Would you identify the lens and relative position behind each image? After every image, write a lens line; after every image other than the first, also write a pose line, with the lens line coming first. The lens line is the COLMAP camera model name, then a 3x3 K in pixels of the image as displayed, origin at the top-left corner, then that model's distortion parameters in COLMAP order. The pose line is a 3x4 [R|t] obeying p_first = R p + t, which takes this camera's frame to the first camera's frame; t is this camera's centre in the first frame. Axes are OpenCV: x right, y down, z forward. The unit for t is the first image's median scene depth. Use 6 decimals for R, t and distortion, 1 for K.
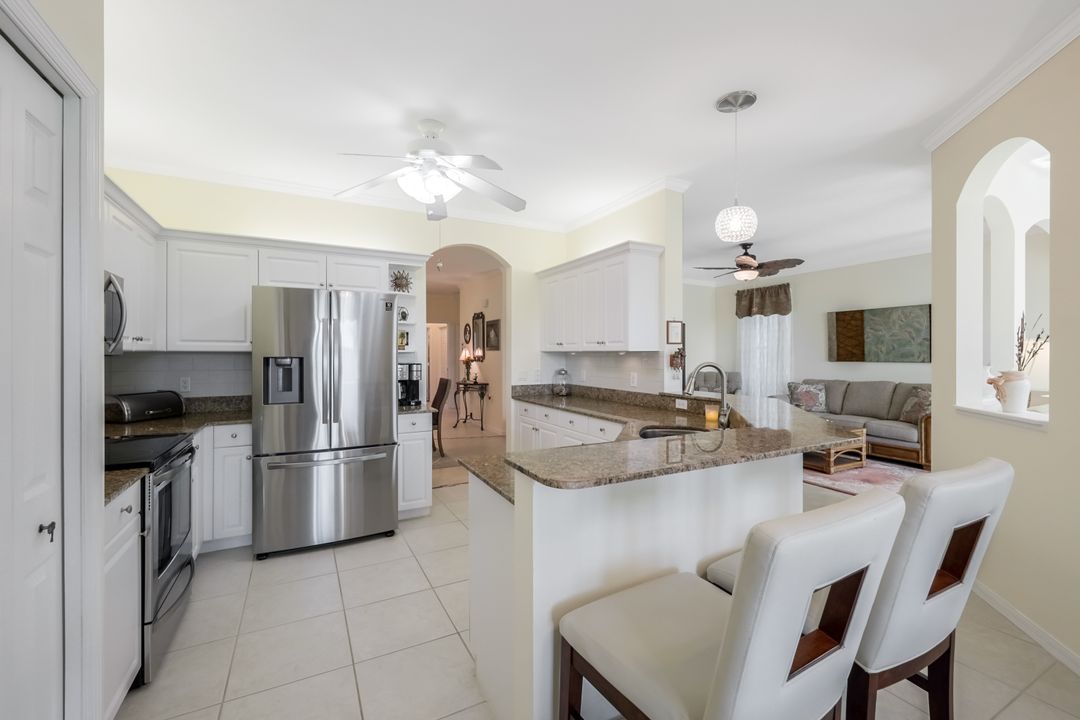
lens RADIAL K [[446.0, 0, 538.1], [0, 446.0, 355.1], [0, 0, 1]] dist [0.011890, -0.000070]
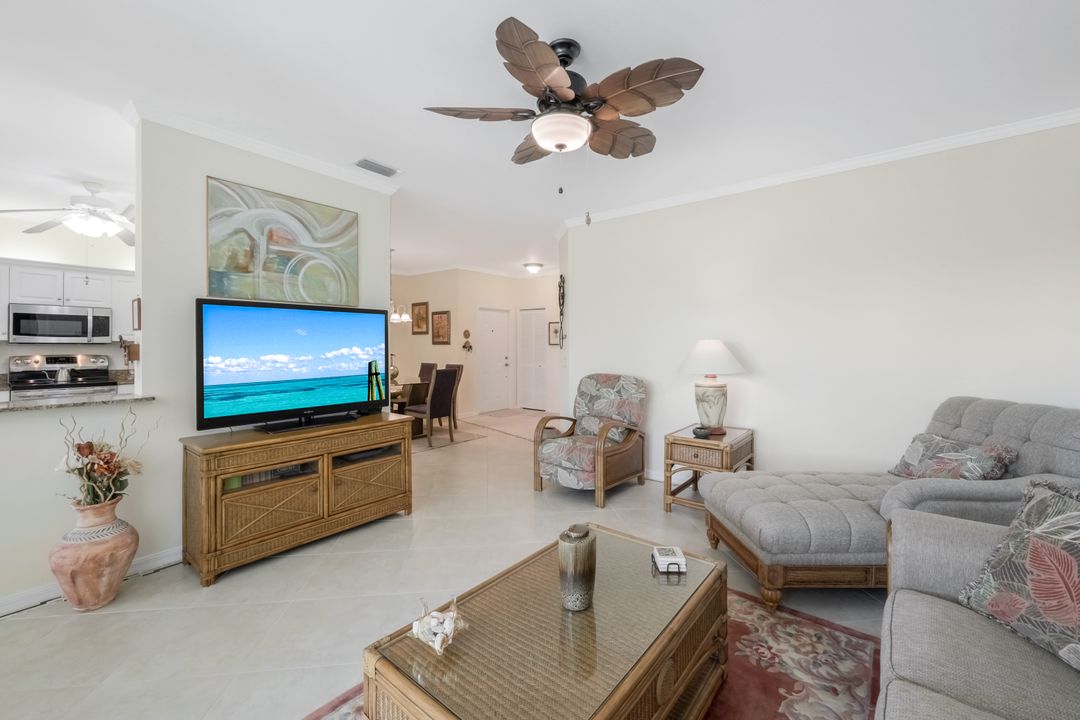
lens RADIAL K [[439.7, 0, 543.6], [0, 439.7, 344.7], [0, 0, 1]] dist [-0.000752, 0.000201]
pose [[0.407449, 0.003552, -0.913221, 0.799132], [-0.005432, 0.999984, 0.001466, -0.003638], [0.913212, 0.004363, 0.407461, 0.844328]]
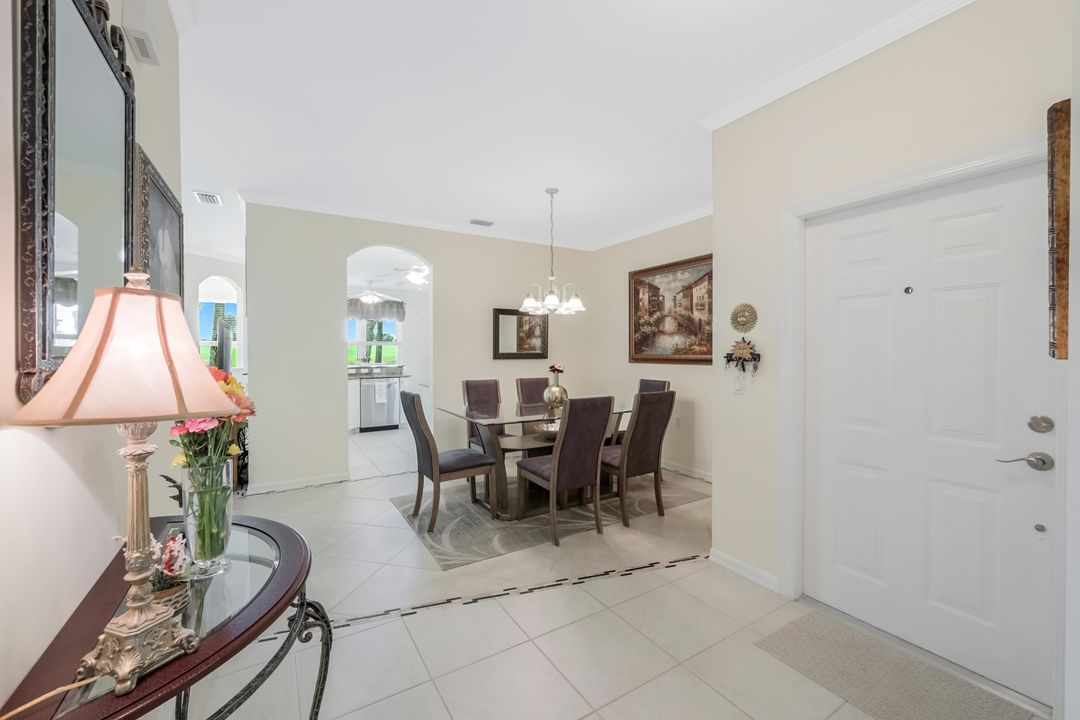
lens RADIAL K [[435.8, 0, 528.2], [0, 435.8, 356.5], [0, 0, 1]] dist [-0.002301, 0.000044]
pose [[-0.999026, 0.001838, -0.044097, -0.347275], [0.000952, 0.999797, 0.020113, -0.003509], [0.044125, 0.020052, -0.998825, 1.630789]]
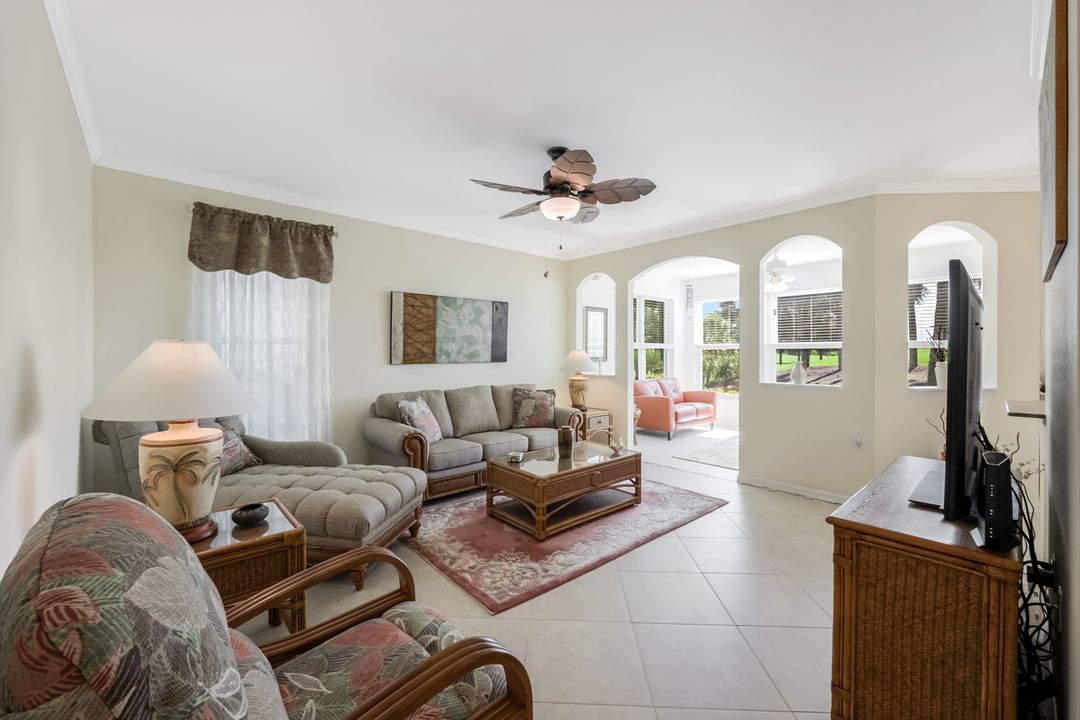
lens RADIAL K [[433.2, 0, 541.8], [0, 433.2, 354.4], [0, 0, 1]] dist [-0.002113, -0.000093]
pose [[-0.251925, -0.001050, 0.967746, -0.043764], [0.005324, 0.999983, 0.002471, -0.001757], [-0.967732, 0.005774, -0.251915, 1.165138]]
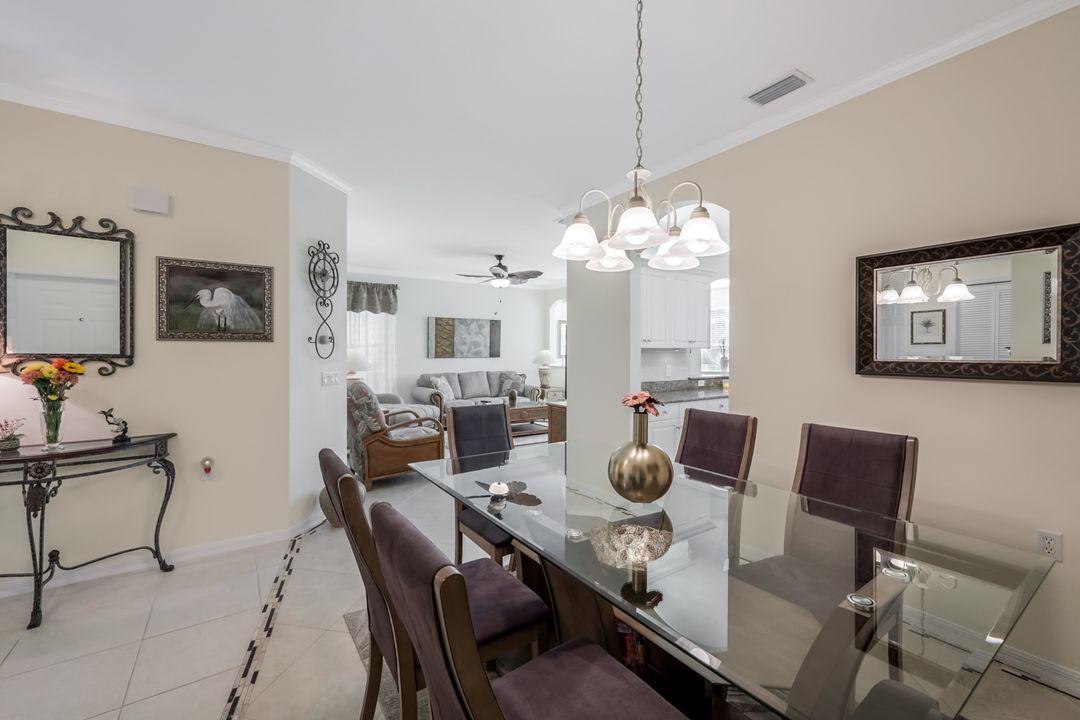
lens RADIAL K [[446.0, 0, 538.1], [0, 446.0, 355.1], [0, 0, 1]] dist [0.011890, -0.000070]
pose [[-0.114106, -0.005141, 0.993455, -0.691441], [0.004466, 0.999974, 0.005688, 0.000486], [-0.993459, 0.005086, -0.114080, 1.043031]]
